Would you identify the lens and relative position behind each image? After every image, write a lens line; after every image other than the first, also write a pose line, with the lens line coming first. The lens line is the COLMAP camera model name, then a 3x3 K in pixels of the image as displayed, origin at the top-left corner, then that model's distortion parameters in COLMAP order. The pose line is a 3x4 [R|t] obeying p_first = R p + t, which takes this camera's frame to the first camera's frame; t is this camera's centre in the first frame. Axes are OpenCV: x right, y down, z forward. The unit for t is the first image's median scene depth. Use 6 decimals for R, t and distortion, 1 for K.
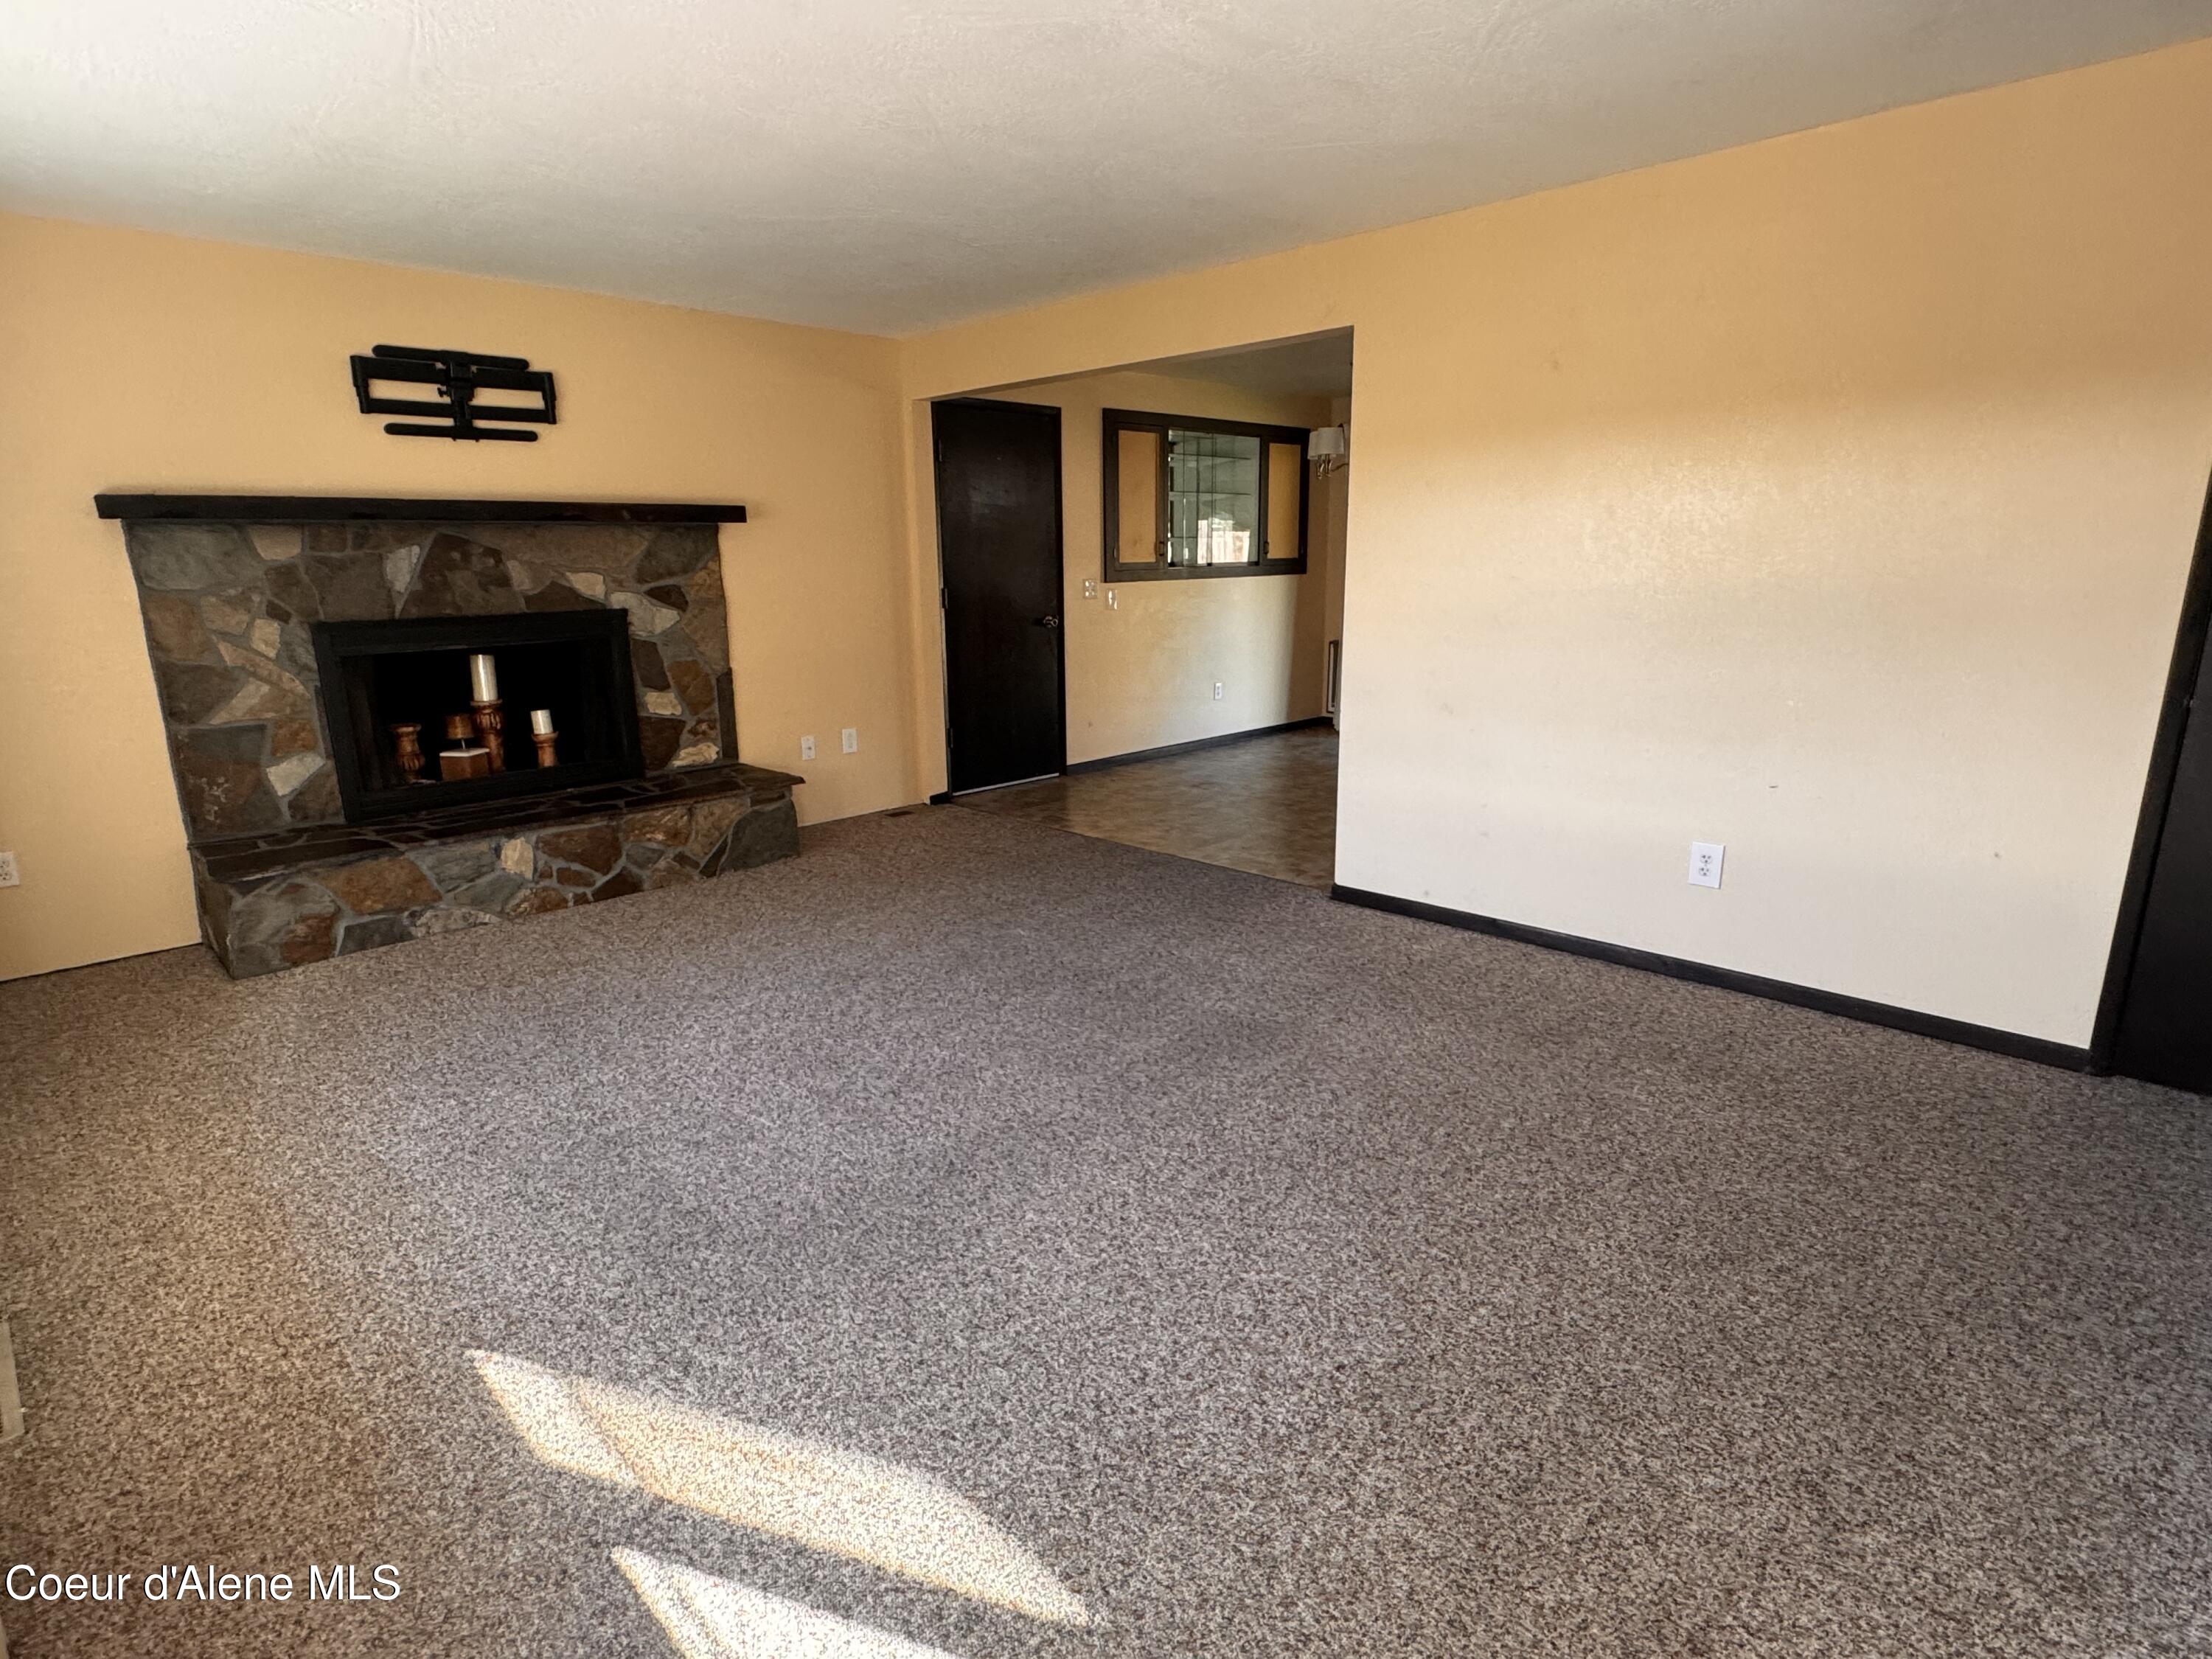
lens RADIAL K [[1161.2, 0, 1102.5], [0, 1161.2, 839.9], [0, 0, 1]] dist [0.000956, 0.000741]
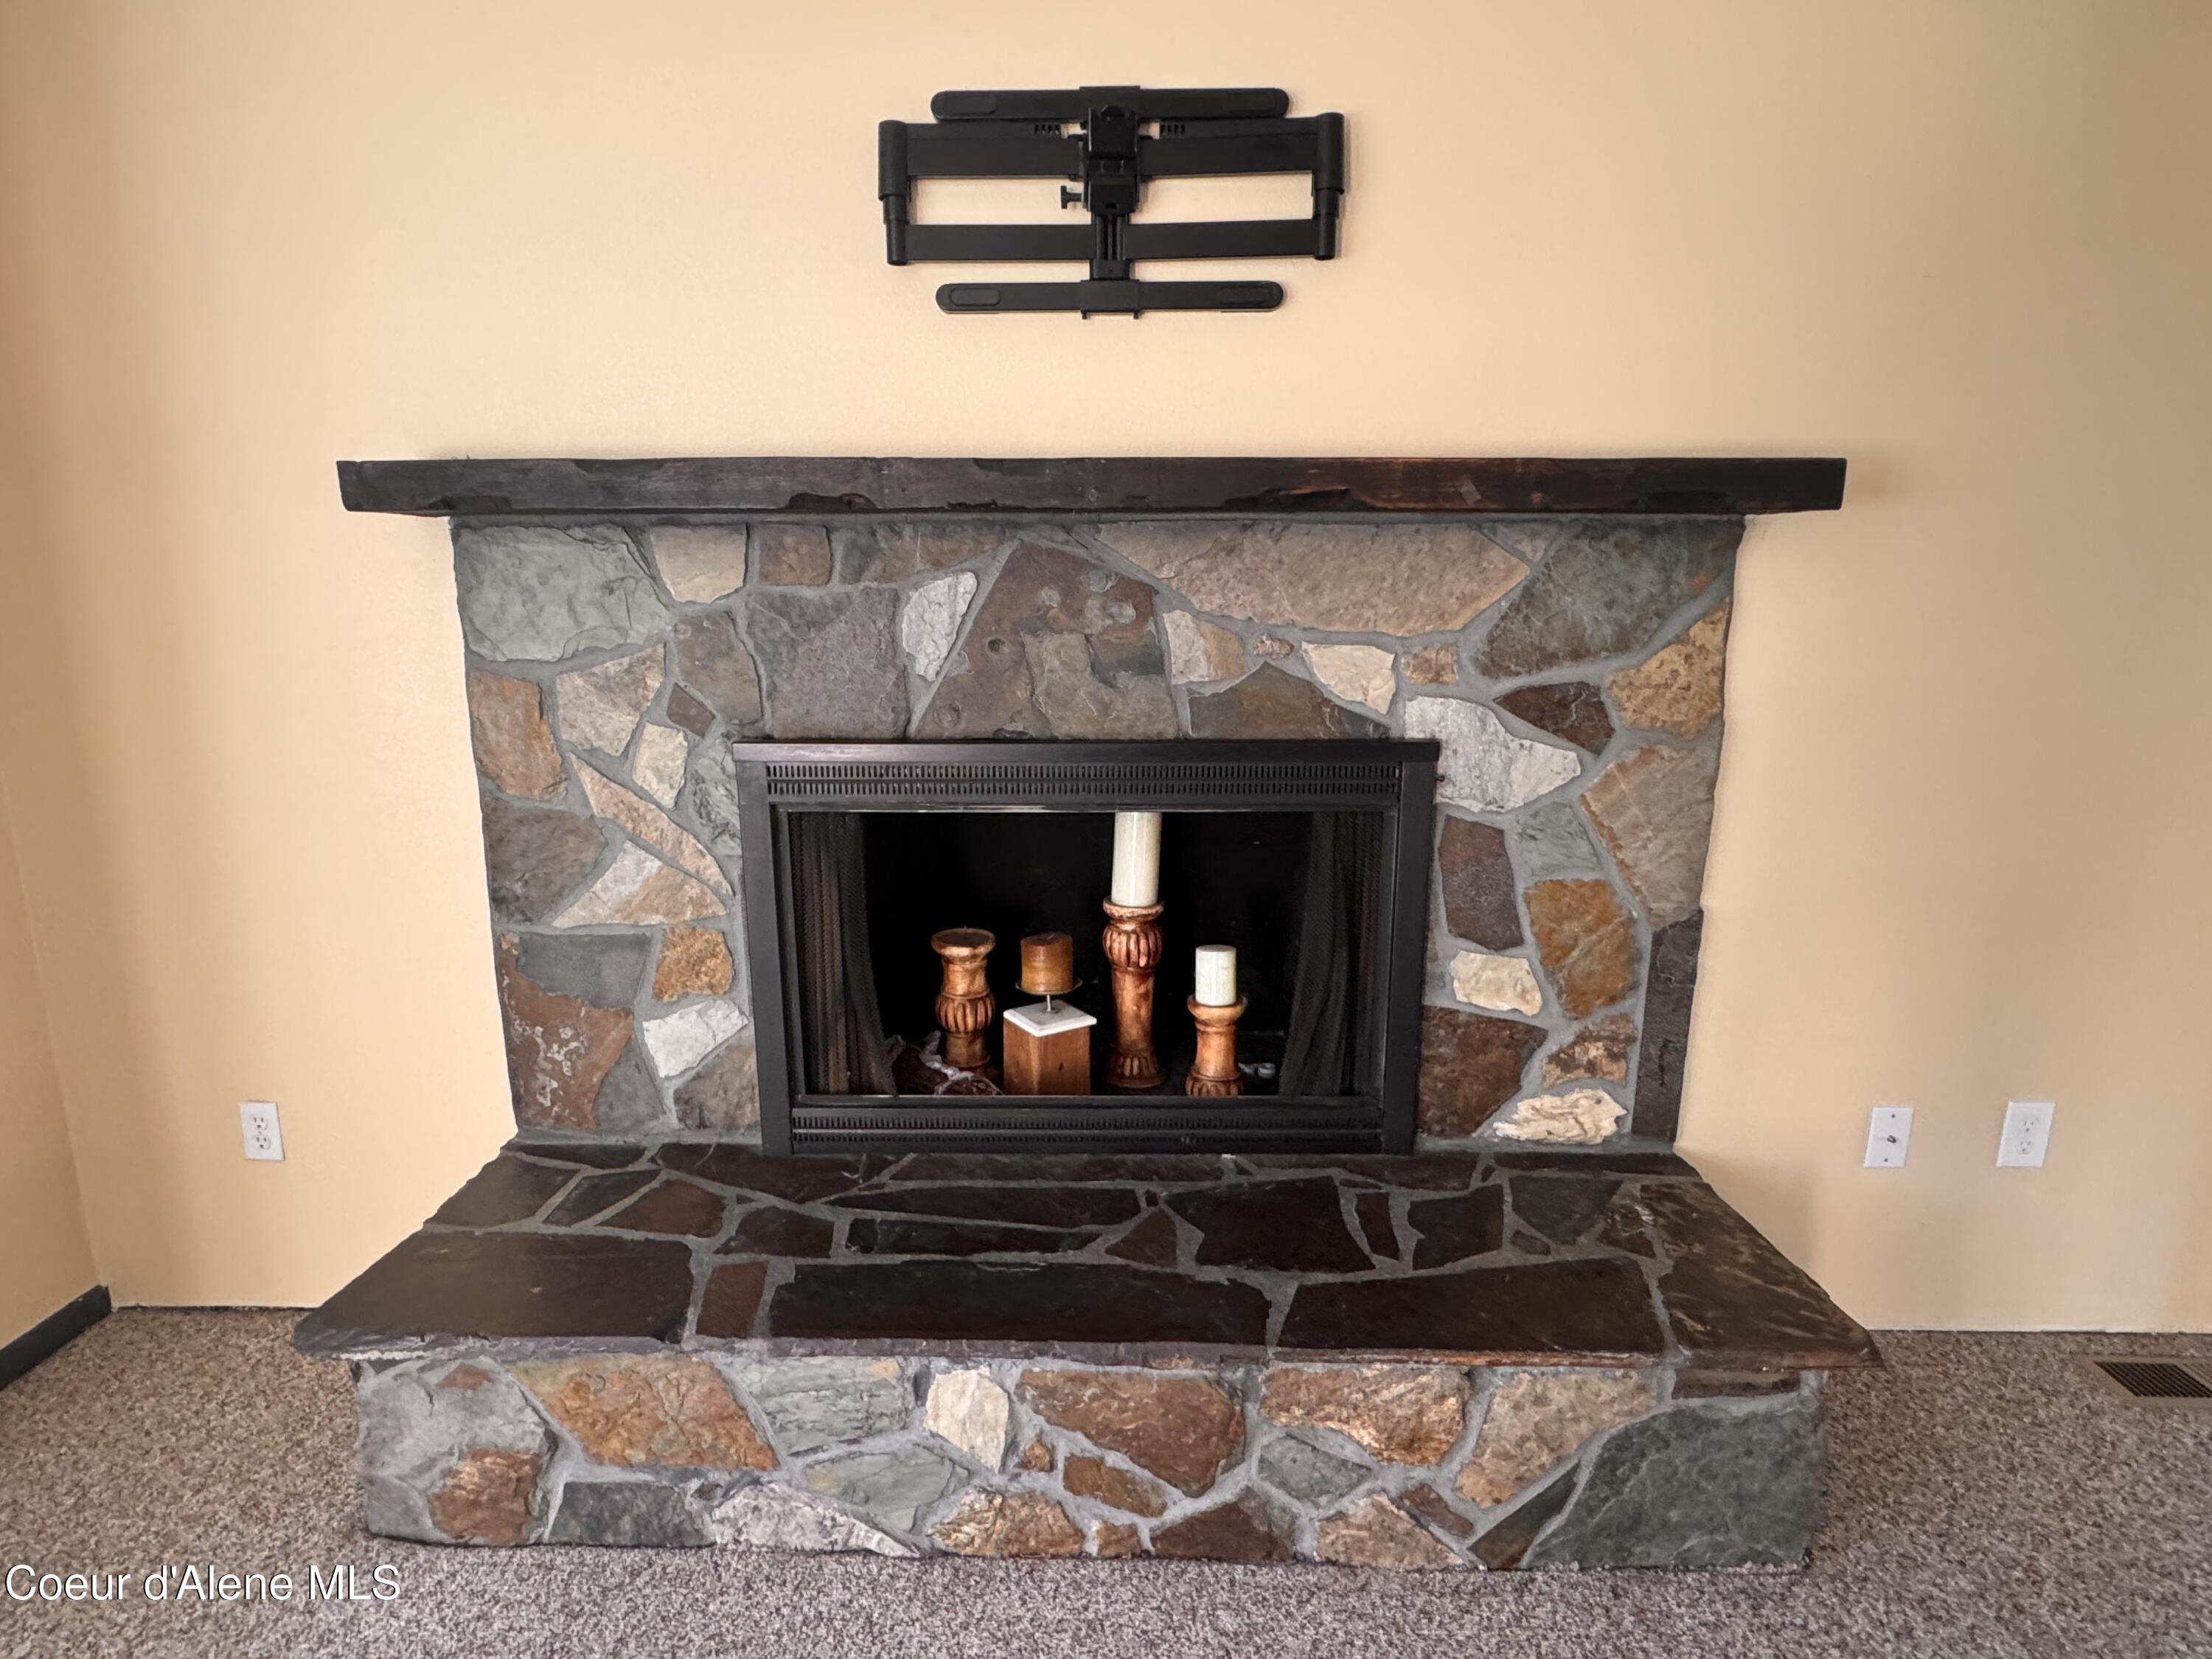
lens RADIAL K [[1161.2, 0, 1095.7], [0, 1161.2, 832.6], [0, 0, 1]] dist [0.000956, 0.000741]
pose [[0.691952, 0.155794, -0.704933, -0.240861], [-0.184936, 0.982108, 0.035521, -0.182410], [0.697855, 0.105789, 0.708384, 0.736323]]
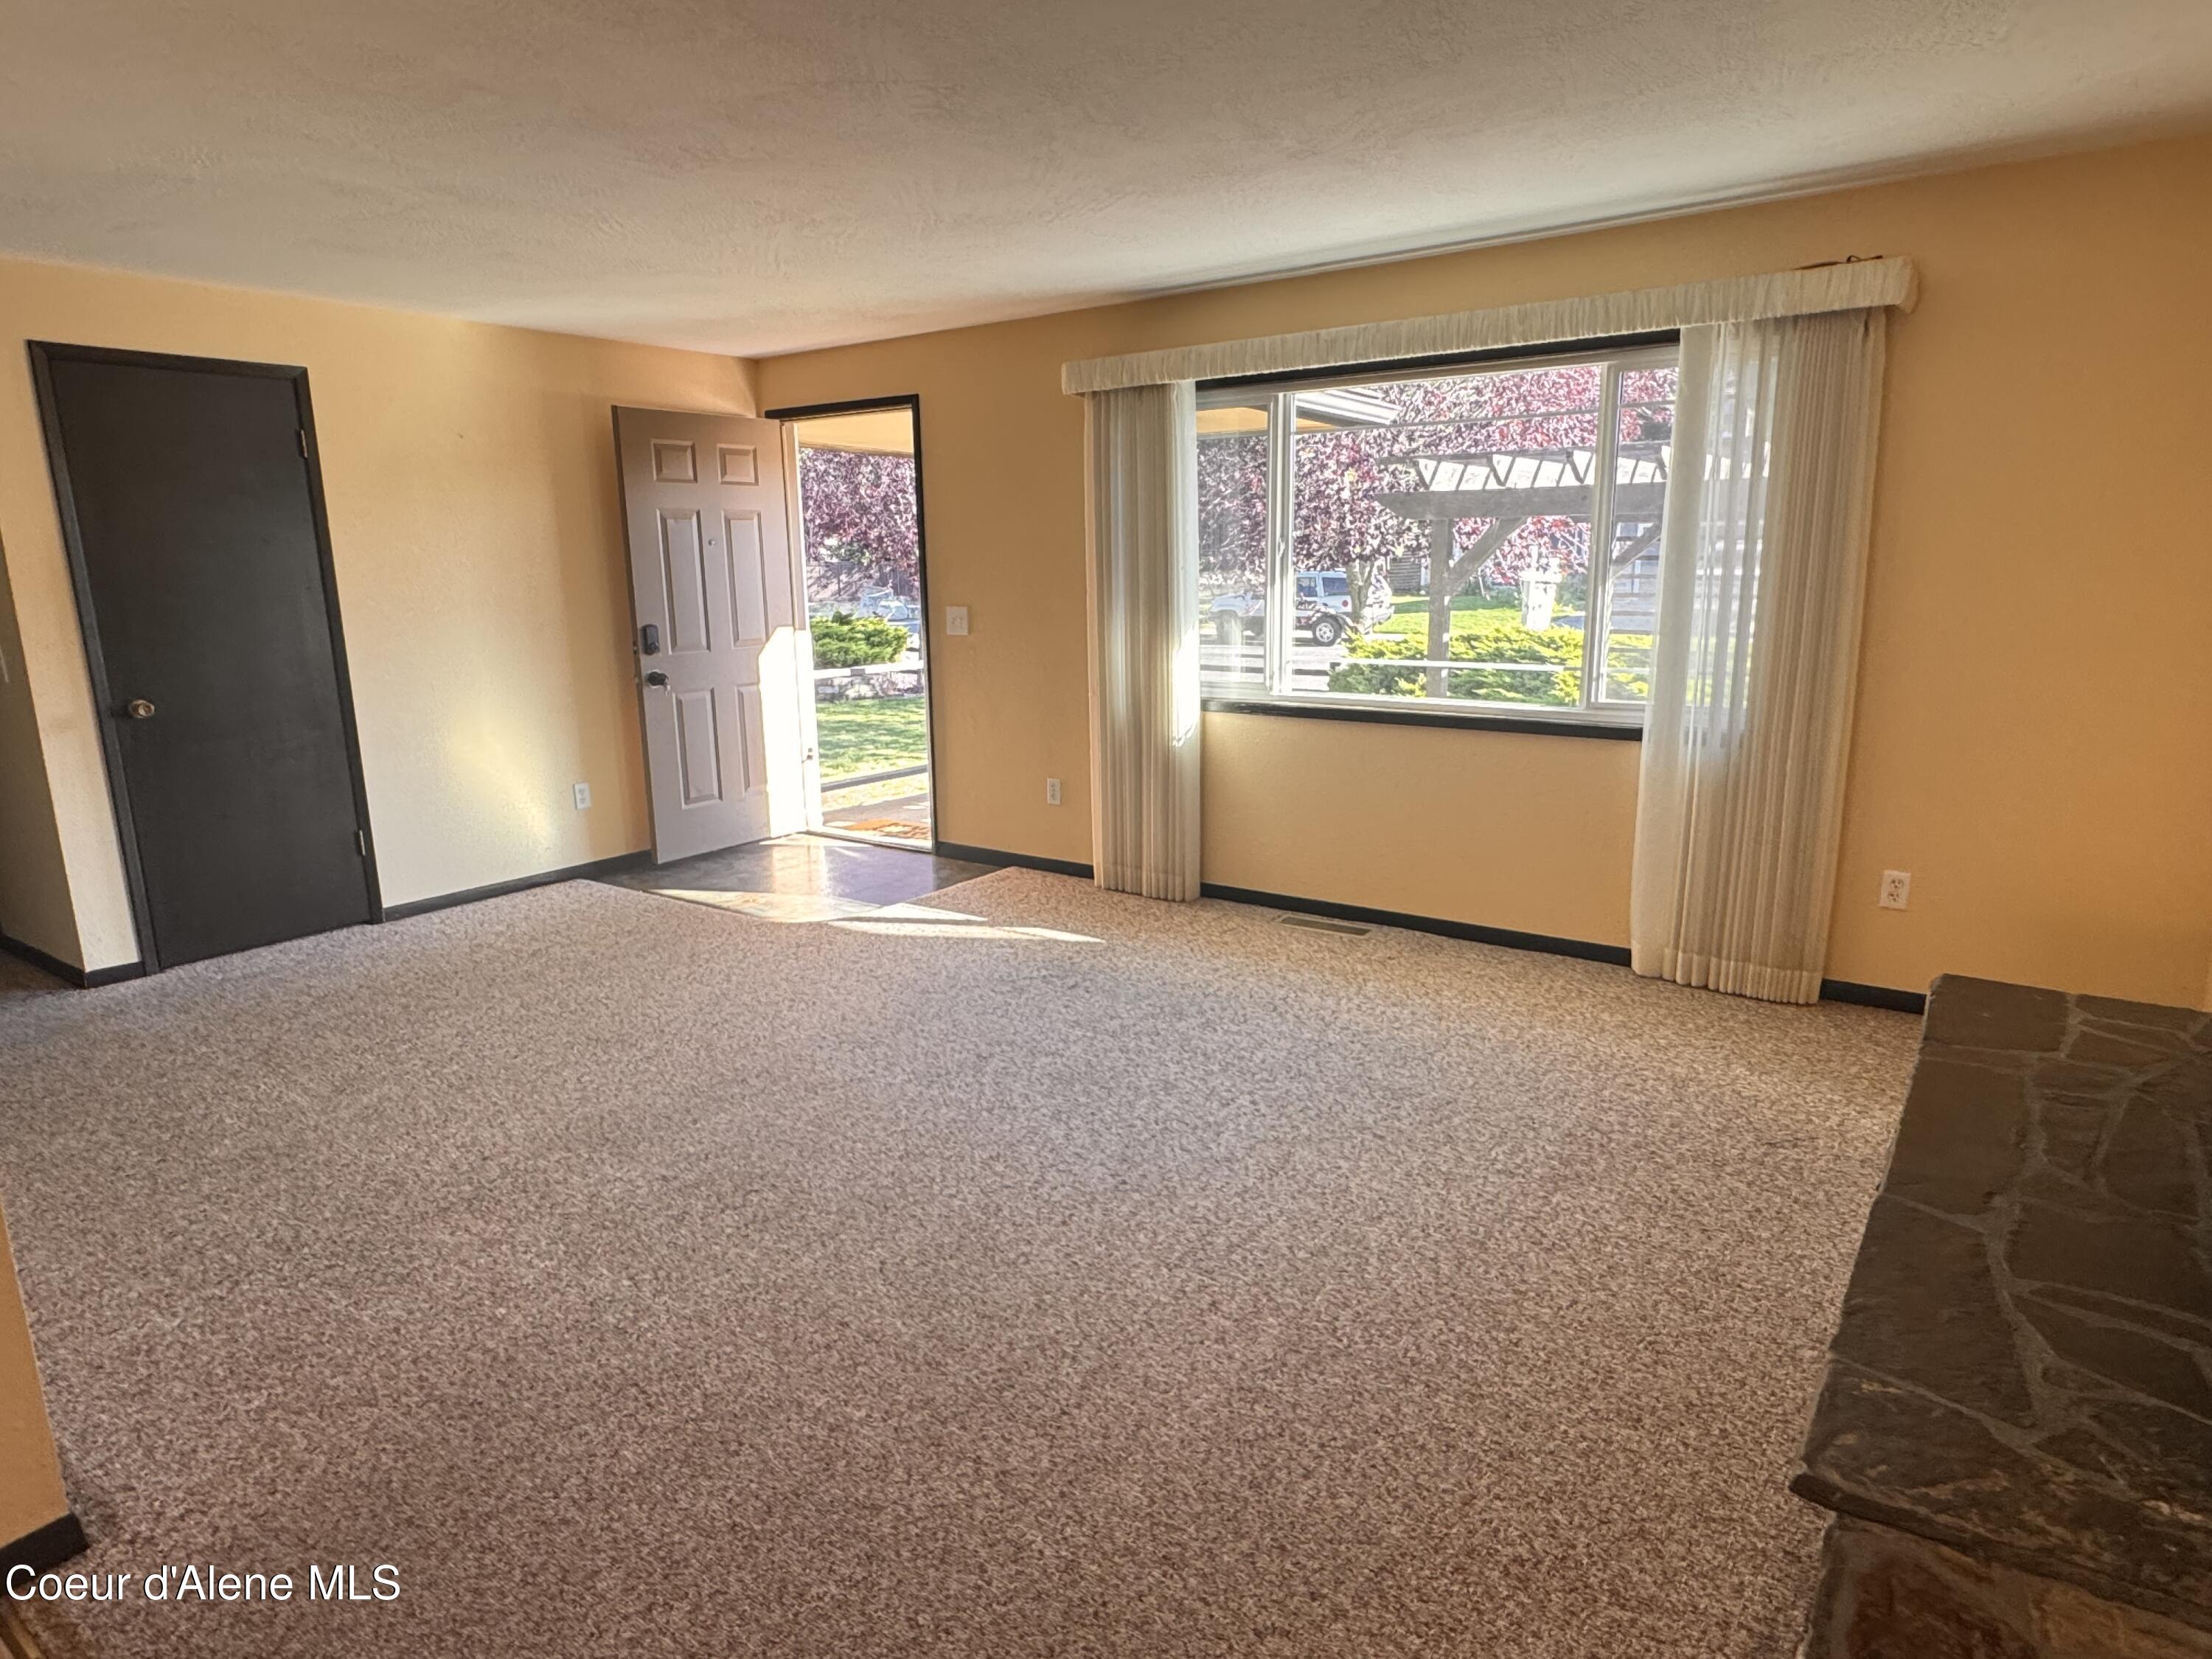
lens RADIAL K [[1306.2, 0, 1102.7], [0, 1306.2, 835.8], [0, 0, 1]] dist [-0.006764, -0.002132]
pose [[-0.988062, 0.060965, -0.141480, -0.085222], [-0.008237, 0.896146, 0.443684, -0.354016], [0.153835, 0.439553, -0.884945, 1.351747]]
